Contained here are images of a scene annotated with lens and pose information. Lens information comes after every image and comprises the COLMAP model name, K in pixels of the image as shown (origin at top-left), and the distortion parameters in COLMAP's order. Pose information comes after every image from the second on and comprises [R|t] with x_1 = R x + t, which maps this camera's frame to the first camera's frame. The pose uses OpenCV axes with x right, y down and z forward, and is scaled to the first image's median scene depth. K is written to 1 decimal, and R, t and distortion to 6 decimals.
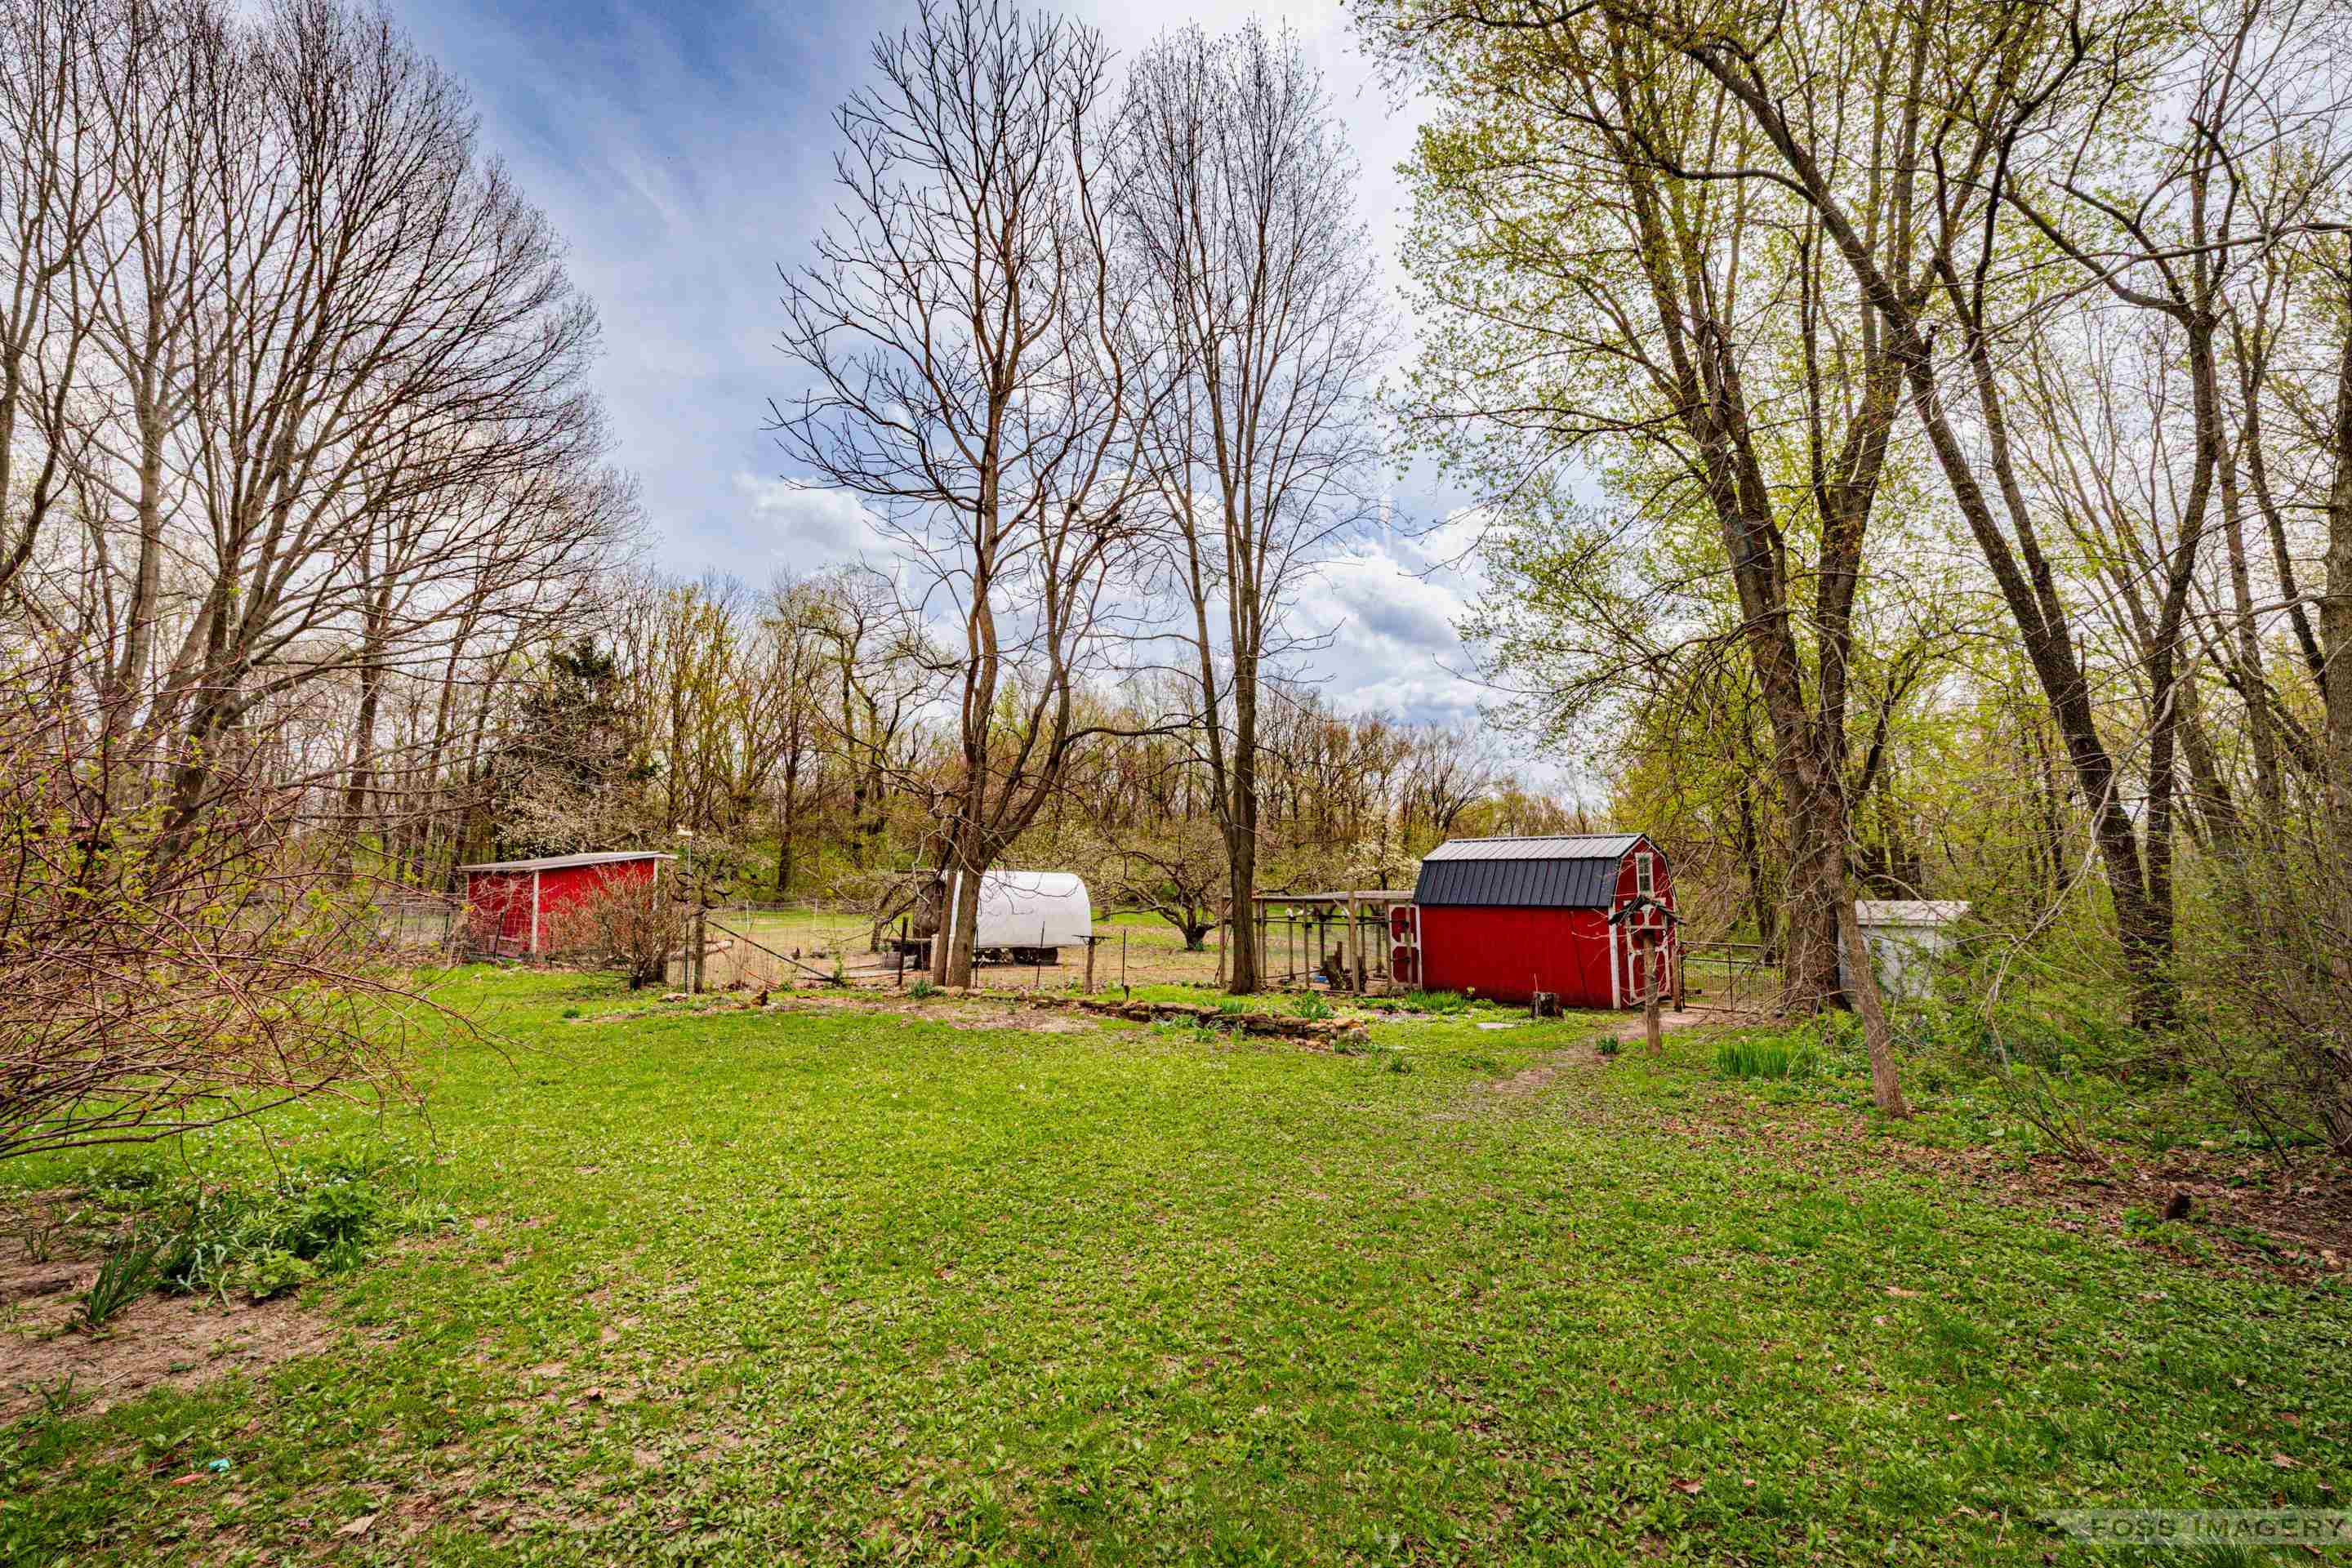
lens RADIAL K [[1068.2, 0, 1177.3], [0, 1068.2, 782.2], [0, 0, 1]] dist [0.009292, -0.000312]
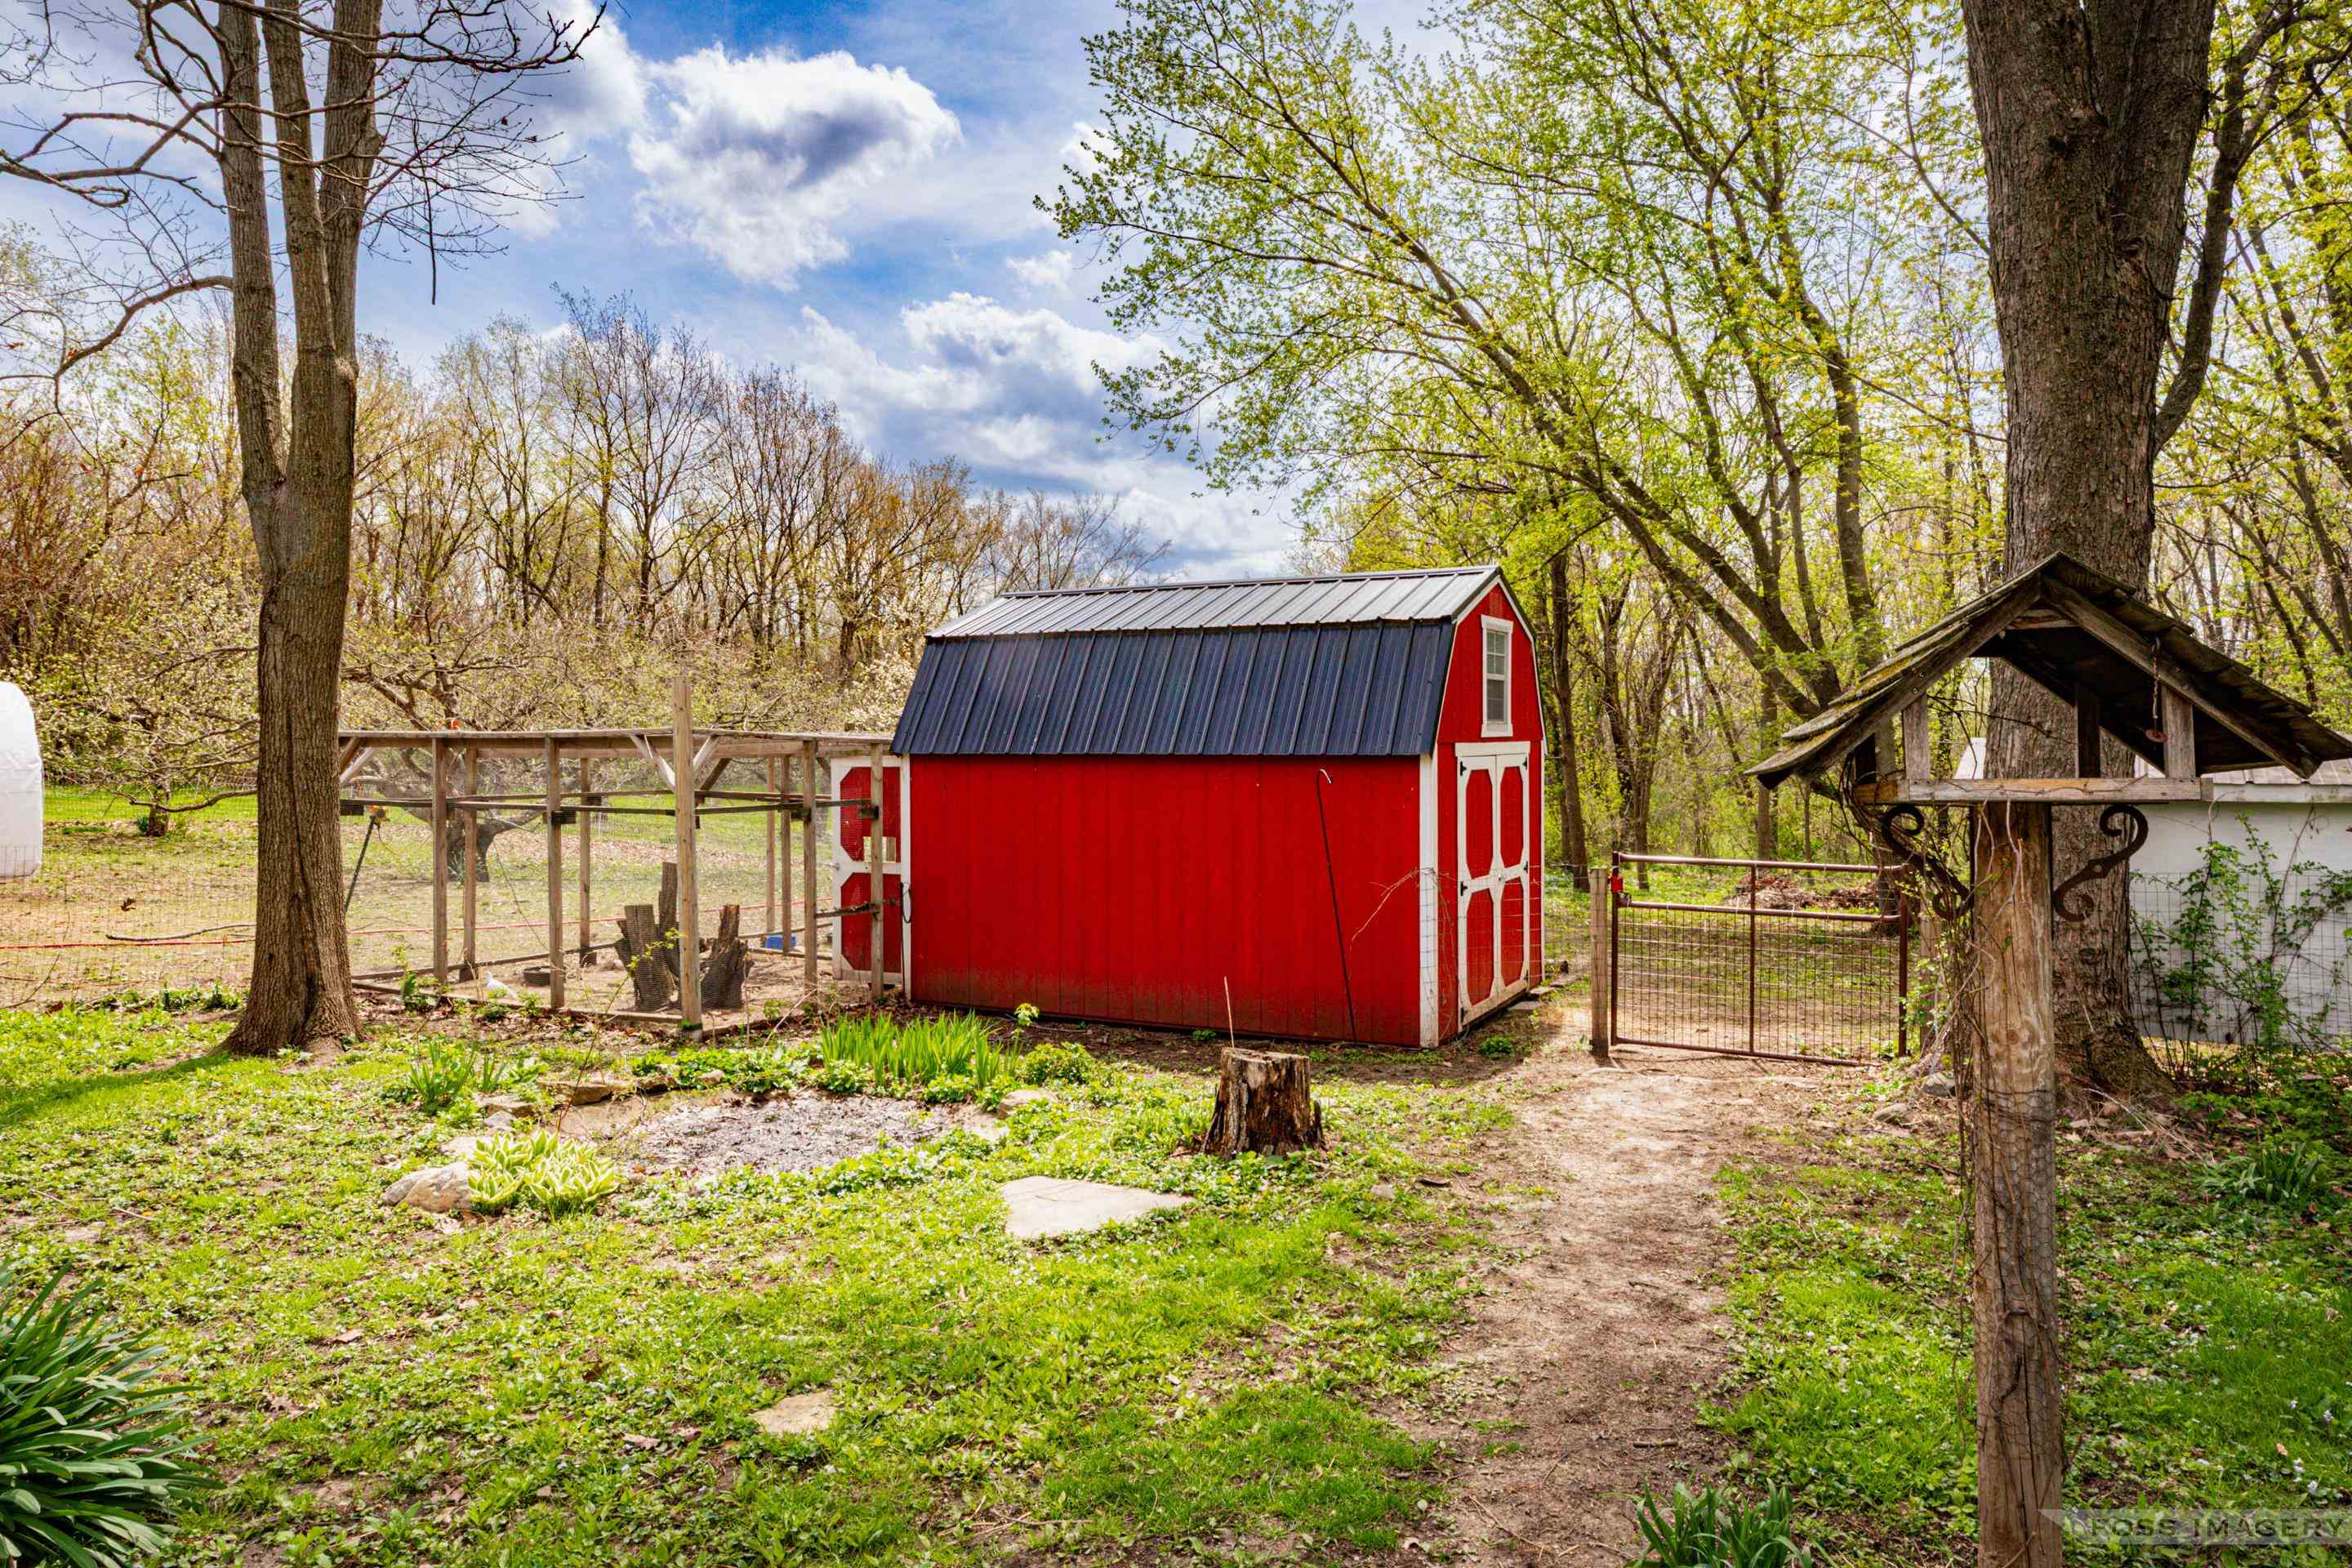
lens RADIAL K [[1557.8, 0, 1175.7], [0, 1557.8, 787.6], [0, 0, 1]] dist [-0.001338, -0.000165]
pose [[0.950544, 0.003654, 0.310569, 0.160348], [-0.037498, 0.993967, 0.103073, 0.072692], [-0.308319, -0.109621, 0.944946, 0.515561]]
